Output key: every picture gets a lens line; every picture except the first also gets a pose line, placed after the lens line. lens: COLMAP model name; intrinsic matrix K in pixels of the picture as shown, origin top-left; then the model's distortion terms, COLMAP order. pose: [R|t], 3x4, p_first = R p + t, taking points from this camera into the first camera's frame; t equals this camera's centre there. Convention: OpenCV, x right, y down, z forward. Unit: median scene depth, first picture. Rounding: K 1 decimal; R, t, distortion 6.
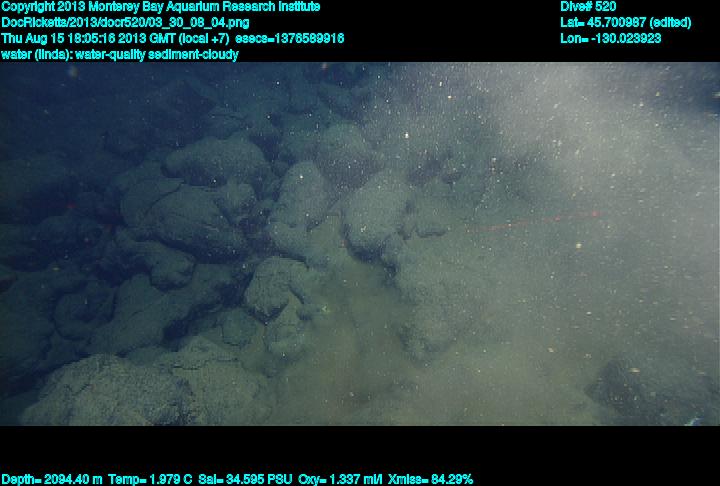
lens RADIAL K [[500.2, 0, 360.9], [0, 500.2, 281.9], [0, 0, 1]] dist [-0.005210, 0.131313]
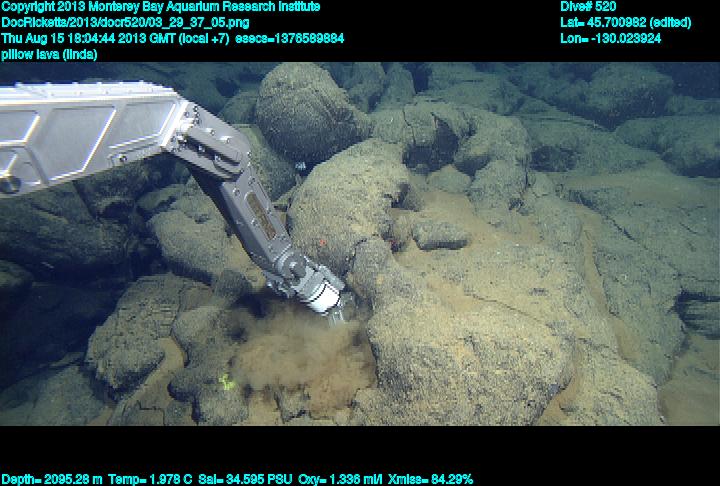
lens RADIAL K [[500.2, 0, 360.9], [0, 500.2, 281.9], [0, 0, 1]] dist [-0.005210, 0.131313]
pose [[0.999049, 0.043008, 0.007136, 0.049853], [-0.042522, 0.997400, -0.058175, -0.017405], [-0.009620, 0.057816, 0.998281, 0.466493]]
